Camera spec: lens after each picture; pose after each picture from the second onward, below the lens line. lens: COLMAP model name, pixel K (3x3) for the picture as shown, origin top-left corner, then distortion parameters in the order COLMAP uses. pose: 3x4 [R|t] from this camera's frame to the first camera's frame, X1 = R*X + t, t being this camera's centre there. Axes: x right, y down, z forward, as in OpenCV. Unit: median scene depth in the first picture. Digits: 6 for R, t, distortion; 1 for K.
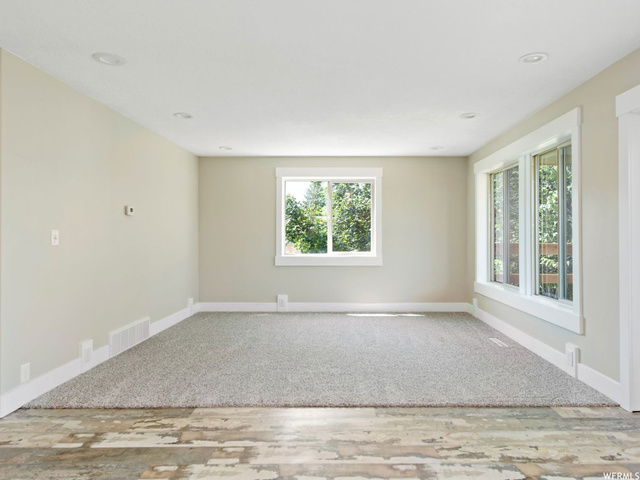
lens RADIAL K [[354.7, 0, 321.8], [0, 354.7, 238.3], [0, 0, 1]] dist [-0.000006, 0.000011]
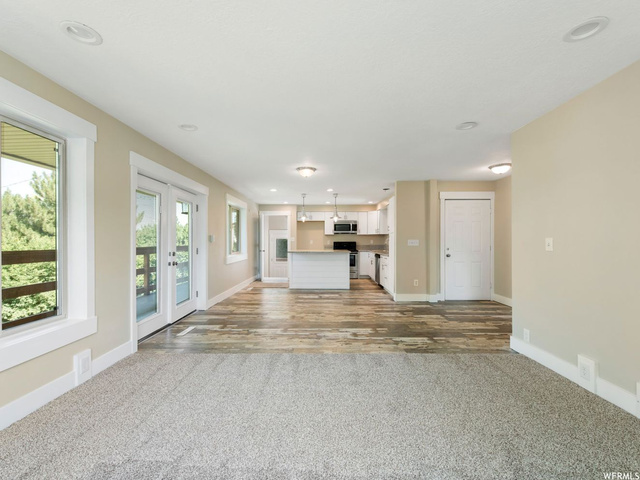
lens RADIAL K [[257.7, 0, 318.5], [0, 257.7, 241.7], [0, 0, 1]] dist [-0.000061, -0.000002]
pose [[-0.999446, 0.001193, -0.033262, 0.080148], [0.000891, 0.999958, 0.009089, -0.025886], [0.033271, 0.009054, -0.999405, 2.426056]]
